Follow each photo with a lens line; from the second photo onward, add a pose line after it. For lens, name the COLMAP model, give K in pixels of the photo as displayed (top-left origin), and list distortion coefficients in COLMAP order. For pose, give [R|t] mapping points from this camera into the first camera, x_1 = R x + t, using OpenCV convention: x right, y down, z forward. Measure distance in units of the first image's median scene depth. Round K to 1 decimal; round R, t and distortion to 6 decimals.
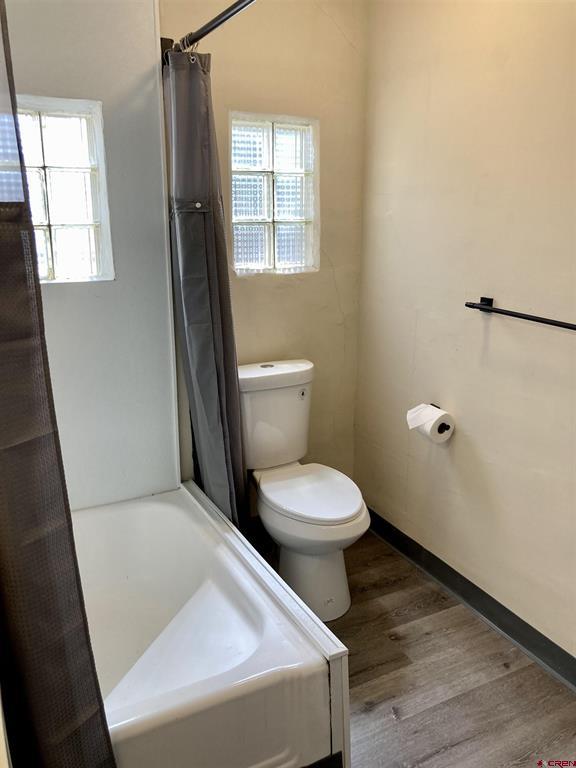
lens RADIAL K [[630.8, 0, 290.0], [0, 630.8, 382.8], [0, 0, 1]] dist [0.012672, -0.025155]
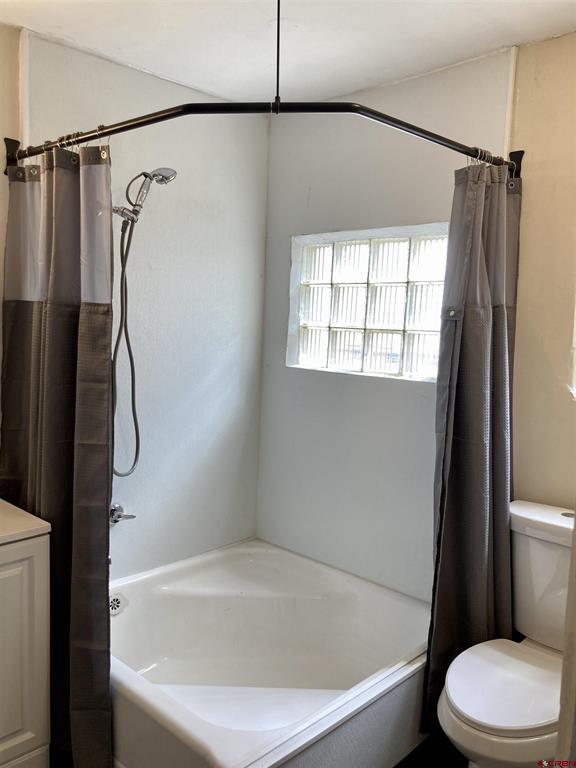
lens RADIAL K [[630.8, 0, 286.9], [0, 630.8, 380.3], [0, 0, 1]] dist [0.012672, -0.025155]
pose [[0.328306, 0.105079, -0.938708, 0.679945], [-0.284444, 0.958661, 0.007831, -0.113229], [0.900726, 0.264439, 0.344623, 0.449104]]
